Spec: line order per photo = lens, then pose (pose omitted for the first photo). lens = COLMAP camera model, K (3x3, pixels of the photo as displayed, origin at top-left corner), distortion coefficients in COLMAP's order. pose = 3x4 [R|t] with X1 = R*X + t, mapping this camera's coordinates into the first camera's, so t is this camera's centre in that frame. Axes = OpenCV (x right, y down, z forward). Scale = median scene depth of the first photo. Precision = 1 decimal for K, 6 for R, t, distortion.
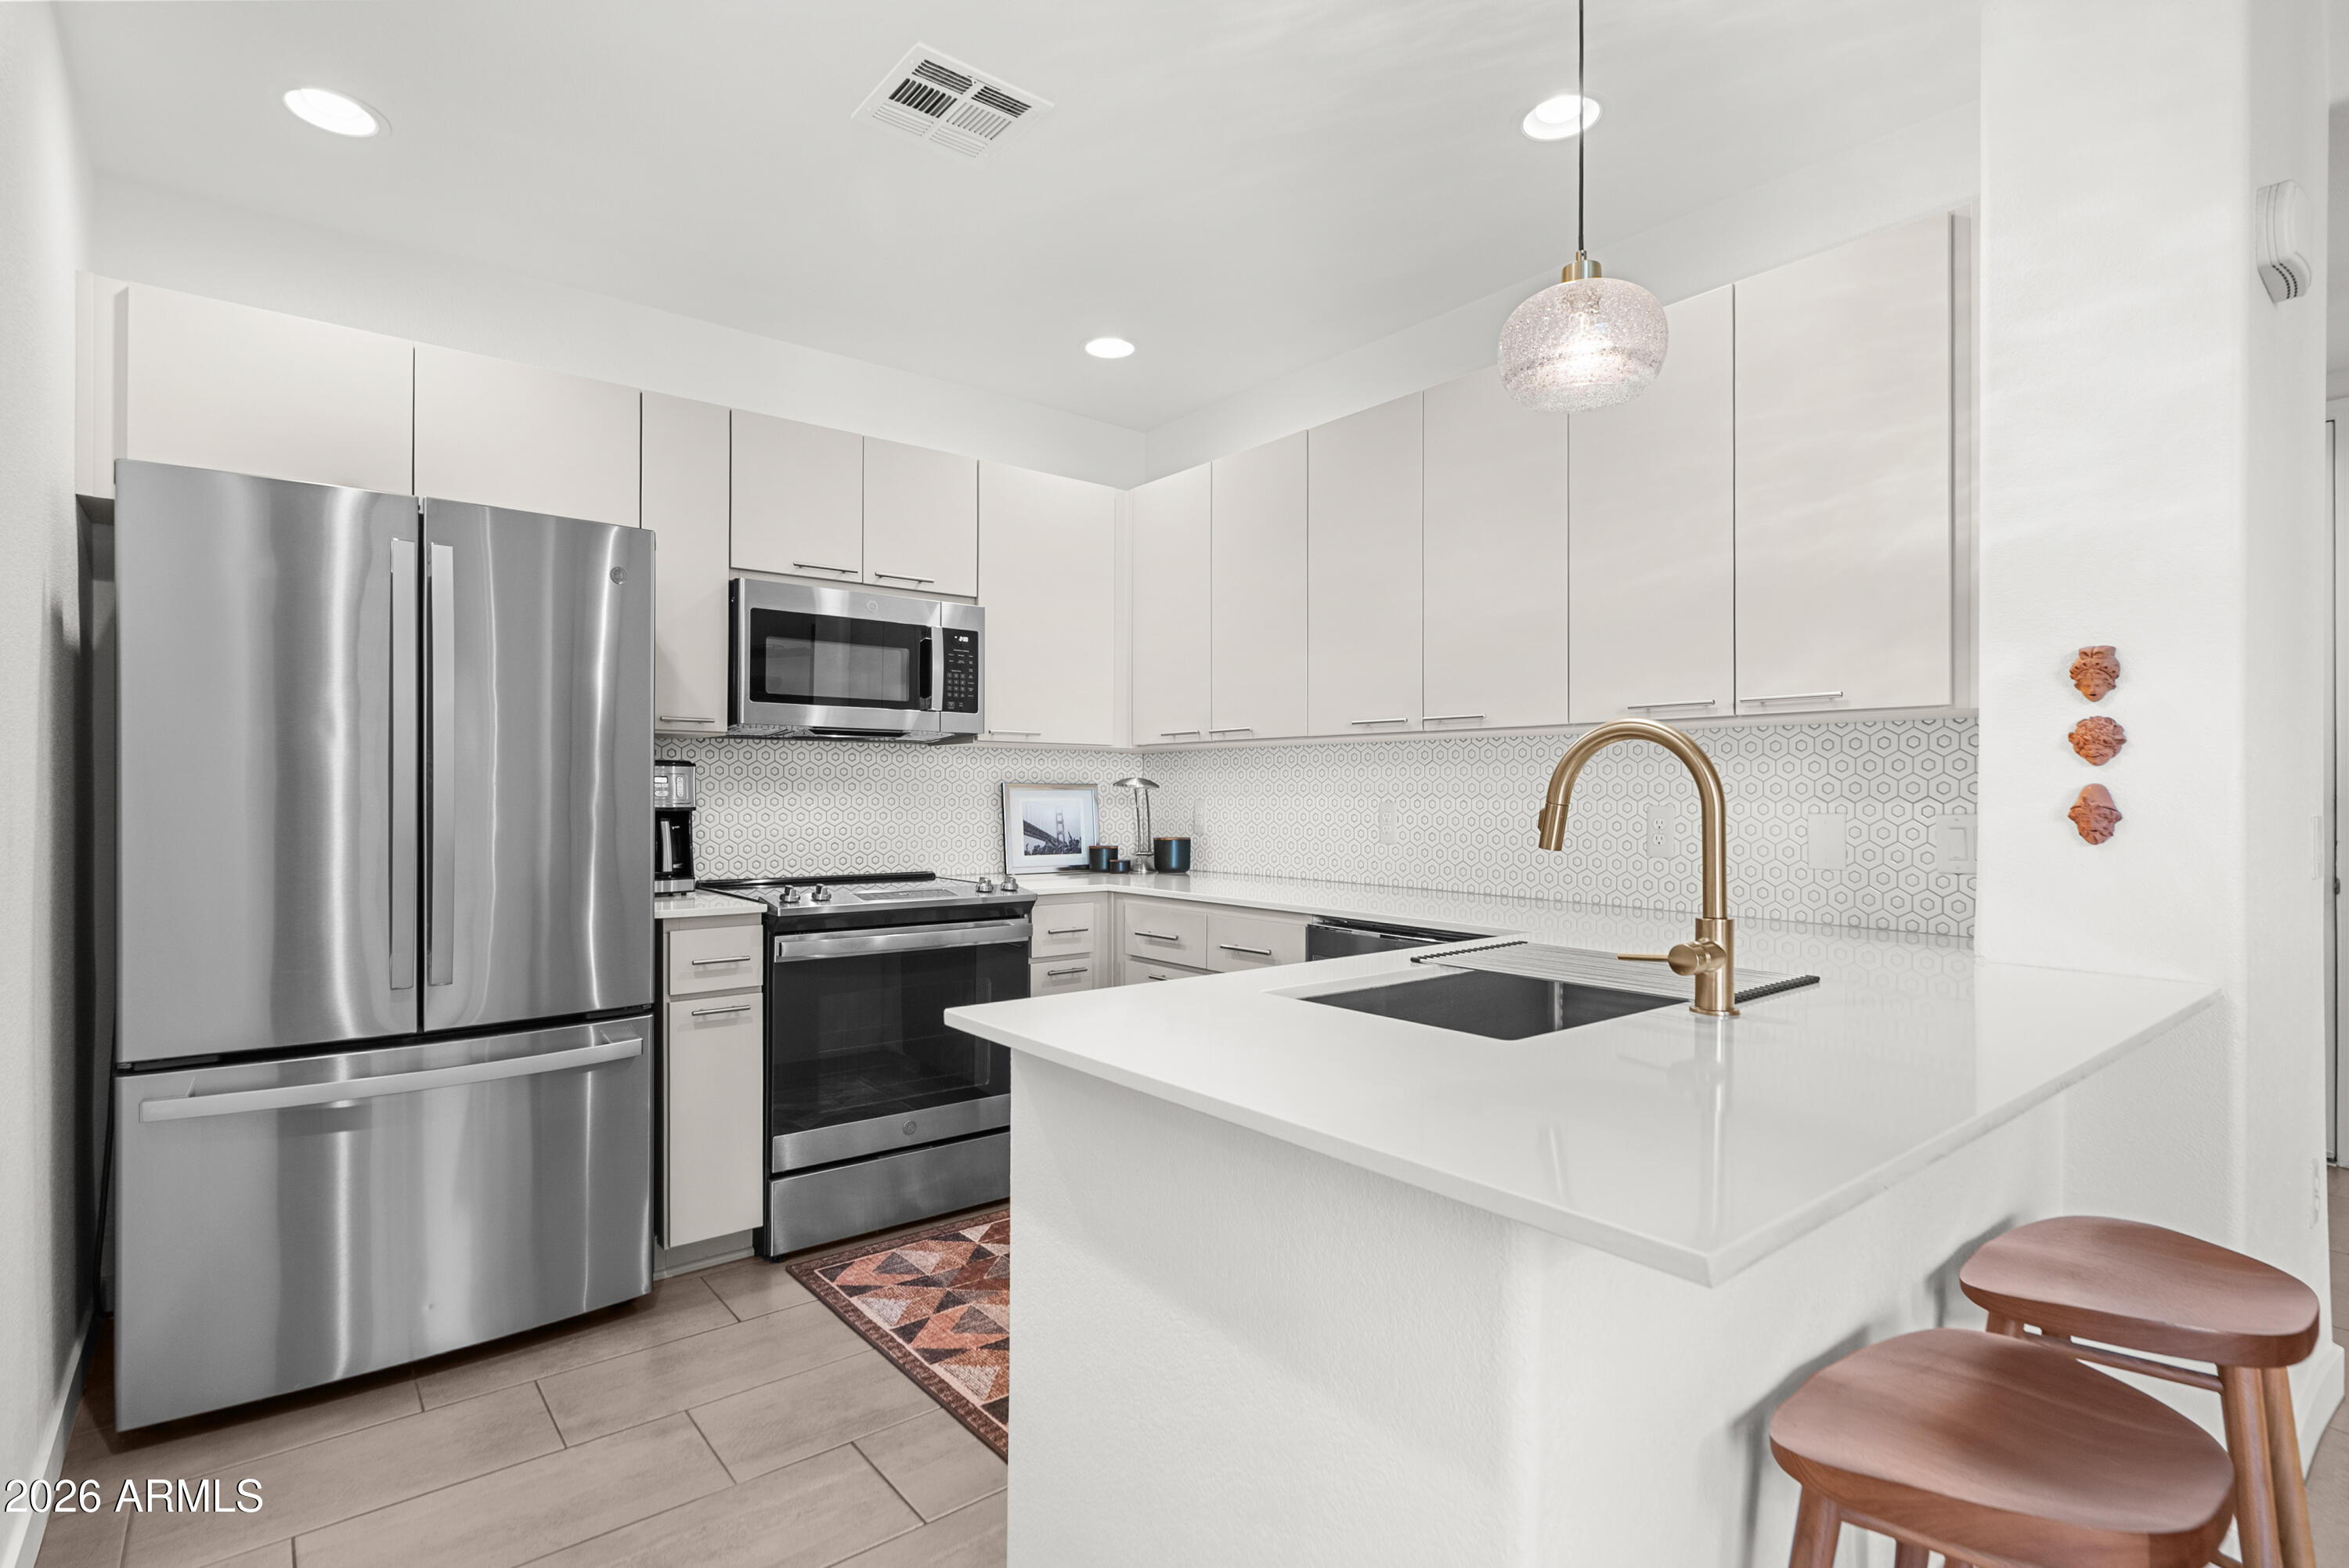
lens RADIAL K [[1144.0, 0, 1174.5], [0, 1144.0, 784.0], [0, 0, 1]] dist [-0.009090, -0.000029]
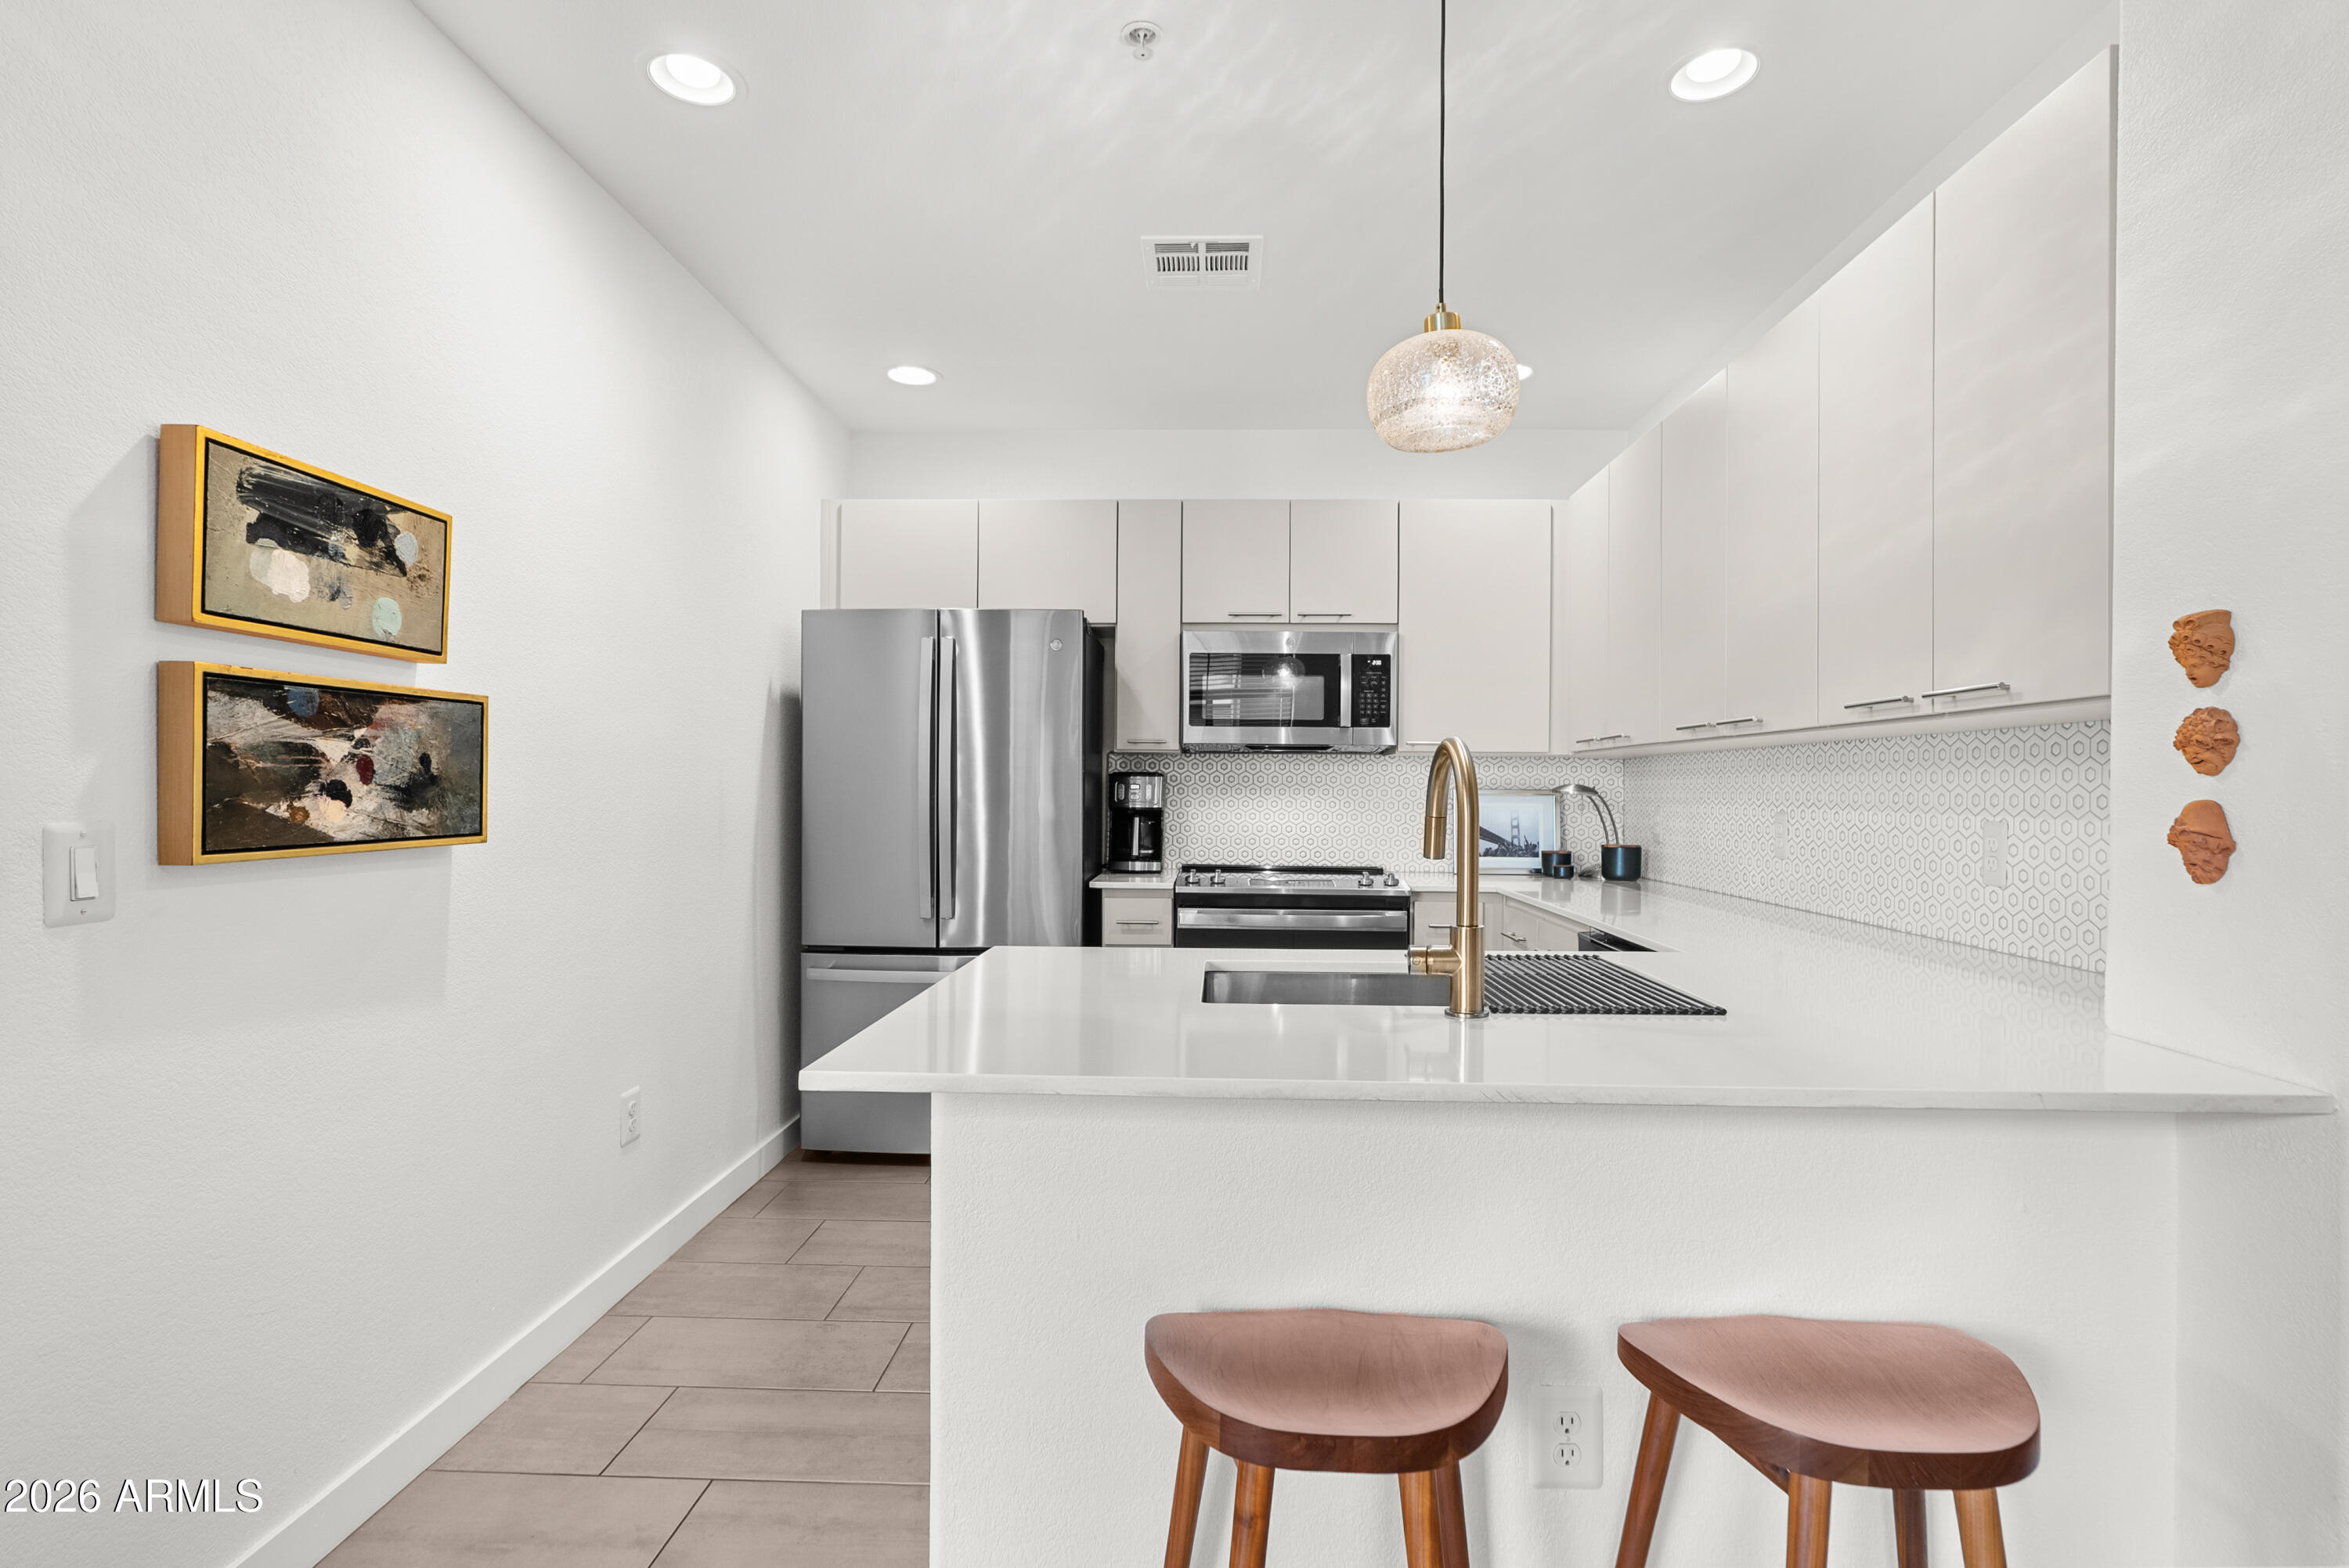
lens RADIAL K [[1158.6, 0, 1169.5], [0, 1158.6, 789.0], [0, 0, 1]] dist [0.001037, 0.000232]
pose [[0.748442, 0.001726, -0.663198, 0.440326], [0.001193, 0.999991, 0.003949, -0.006396], [0.663199, -0.003747, 0.748434, 0.003763]]
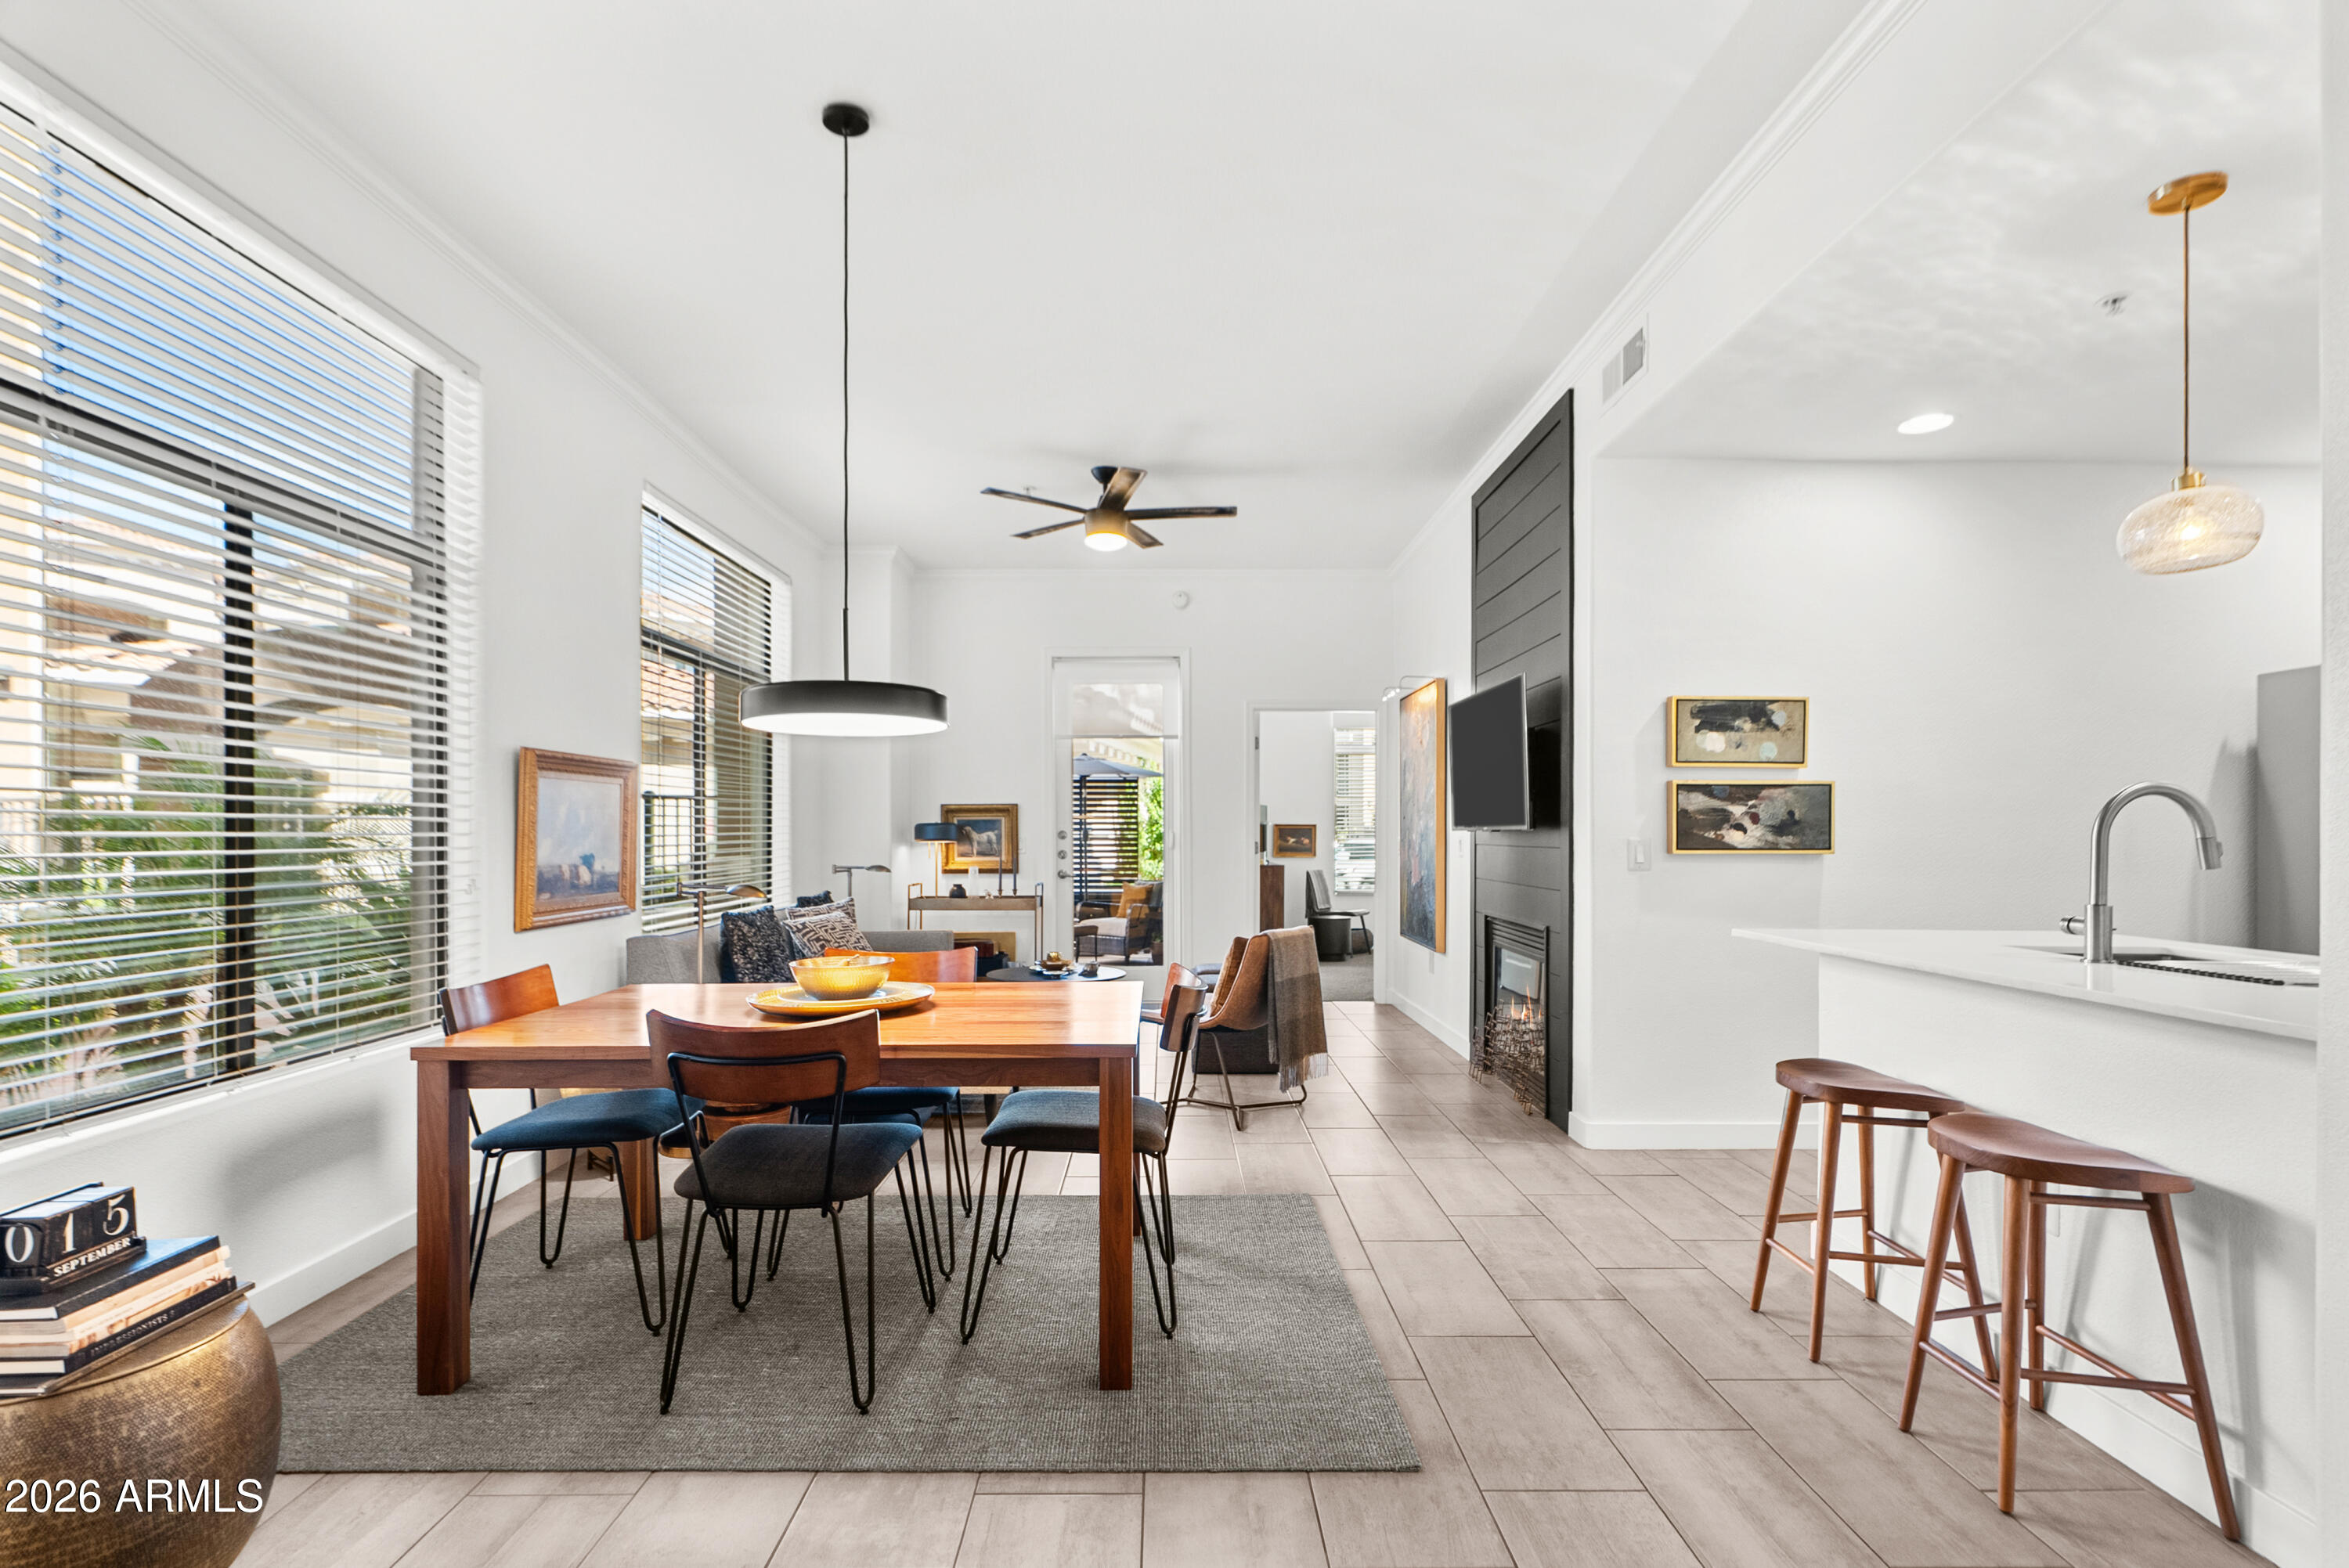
lens RADIAL K [[1158.6, 0, 1169.5], [0, 1158.6, 789.0], [0, 0, 1]] dist [0.001037, 0.000232]
pose [[-0.628964, -0.035859, -0.776607, 1.167768], [0.000009, 0.998935, -0.046132, 0.012256], [0.777434, -0.029022, -0.628294, 0.449082]]
